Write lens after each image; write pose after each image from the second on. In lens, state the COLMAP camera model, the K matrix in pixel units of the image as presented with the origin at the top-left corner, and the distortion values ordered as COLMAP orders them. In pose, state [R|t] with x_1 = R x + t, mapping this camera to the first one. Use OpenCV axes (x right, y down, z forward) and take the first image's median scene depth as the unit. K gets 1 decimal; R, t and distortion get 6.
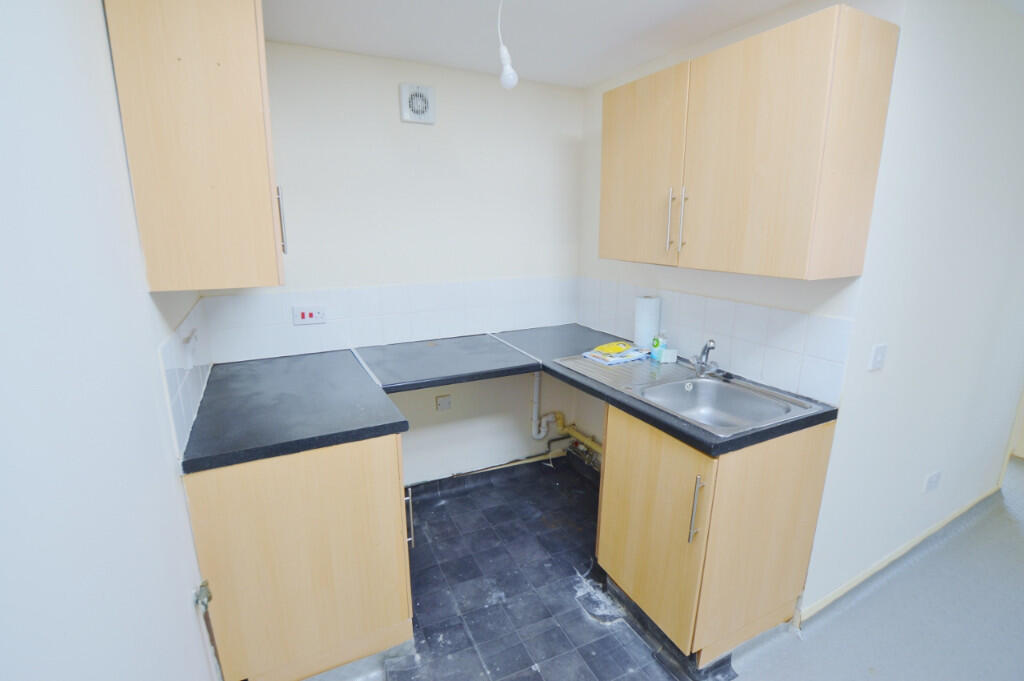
lens RADIAL K [[468.5, 0, 510.3], [0, 468.5, 343.3], [0, 0, 1]] dist [-0.030491, 0.001604]
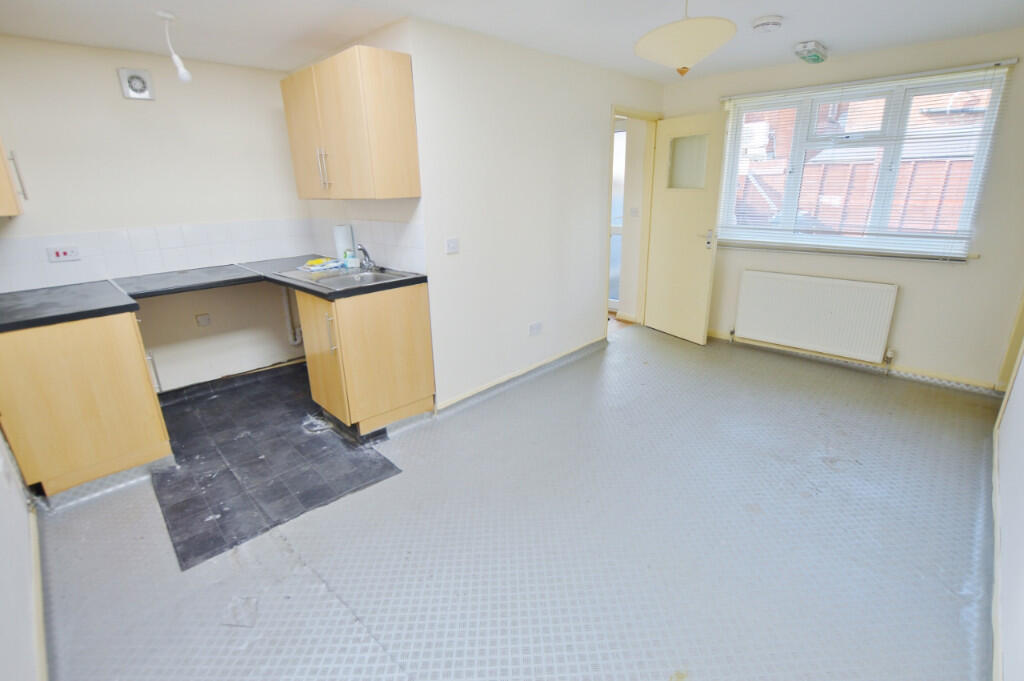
lens RADIAL K [[468.5, 0, 510.6], [0, 468.5, 341.3], [0, 0, 1]] dist [-0.030491, 0.001604]
pose [[0.948234, -0.119967, 0.294043, 0.358293], [0.098935, 0.991419, 0.085442, 0.205840], [-0.301770, -0.051928, 0.951966, -0.607308]]
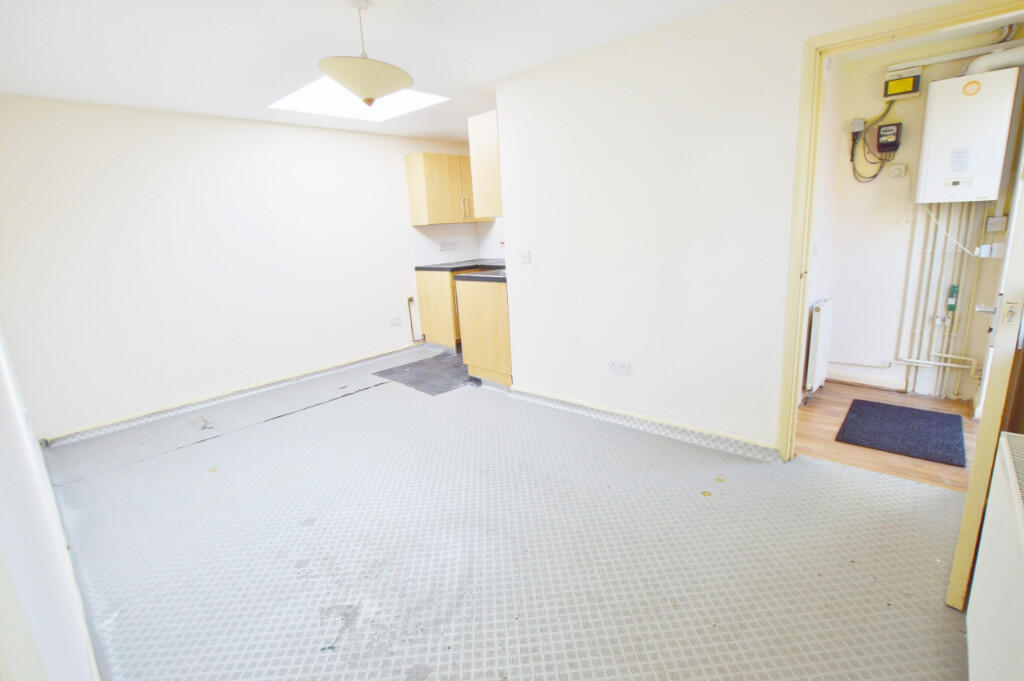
lens RADIAL K [[468.5, 0, 513.0], [0, 468.5, 340.9], [0, 0, 1]] dist [-0.030491, 0.001604]
pose [[0.355062, 0.192633, -0.914780, 2.164444], [-0.170260, 0.975499, 0.139335, 0.093215], [0.919207, 0.106278, 0.379161, 0.169369]]
